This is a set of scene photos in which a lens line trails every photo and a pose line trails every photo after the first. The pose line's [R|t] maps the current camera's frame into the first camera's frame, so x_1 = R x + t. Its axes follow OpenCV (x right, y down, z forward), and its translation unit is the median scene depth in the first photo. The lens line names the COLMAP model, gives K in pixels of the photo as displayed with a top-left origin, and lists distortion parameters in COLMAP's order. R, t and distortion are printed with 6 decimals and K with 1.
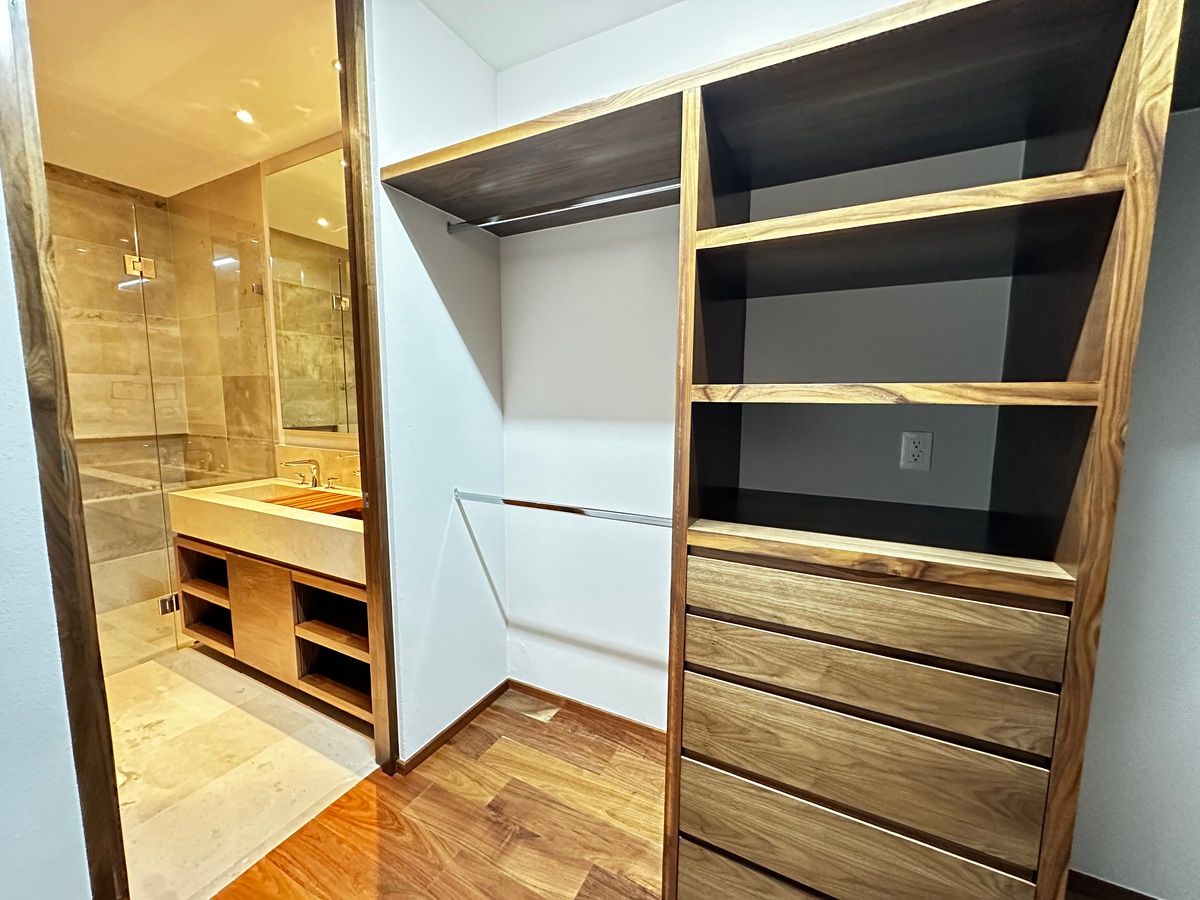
lens RADIAL K [[478.0, 0, 600.8], [0, 478.0, 451.6], [0, 0, 1]] dist [-0.002812, 0.000979]
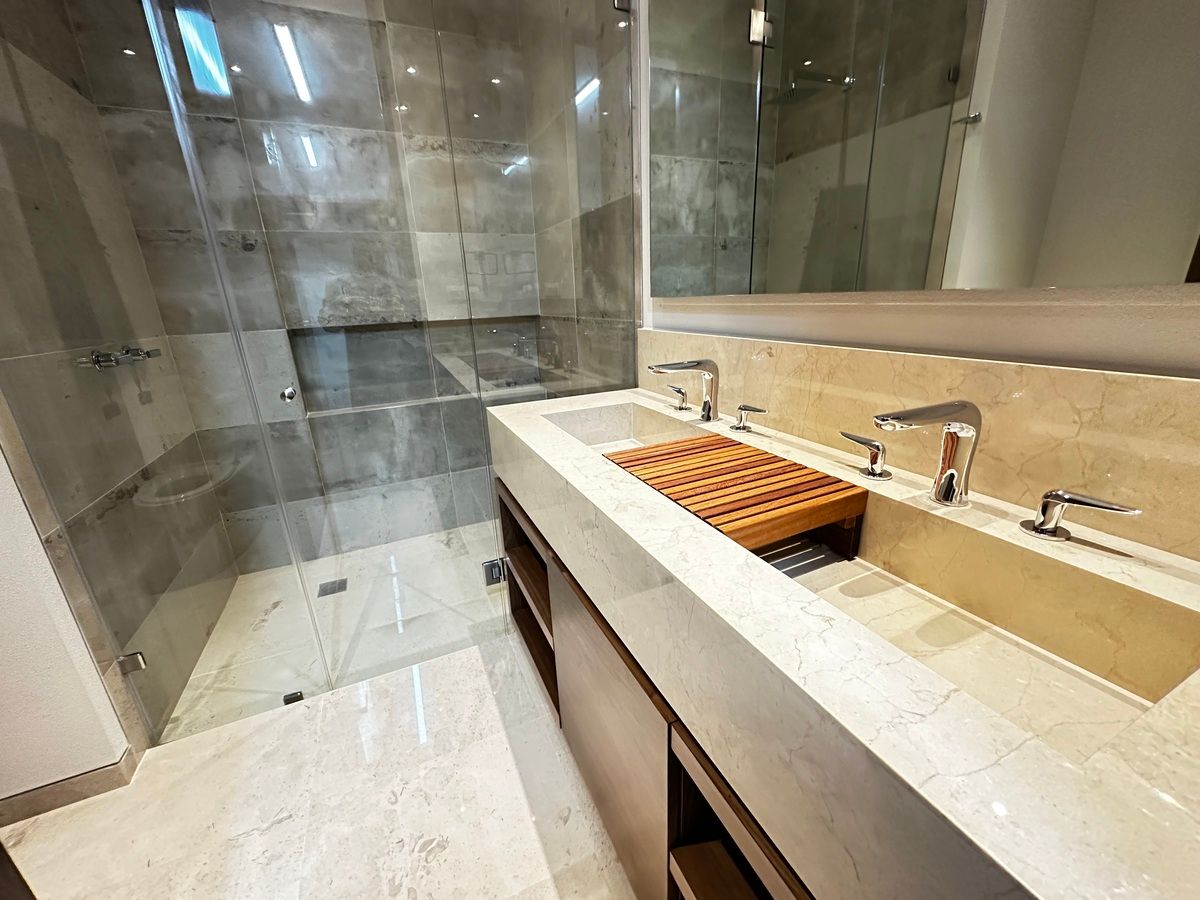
lens RADIAL K [[478.0, 0, 603.6], [0, 478.0, 448.4], [0, 0, 1]] dist [-0.002812, 0.000979]
pose [[0.790756, 0.151921, -0.592980, -0.340119], [-0.027689, 0.976599, 0.213280, 0.004185], [0.611505, -0.152234, 0.776458, 0.492050]]
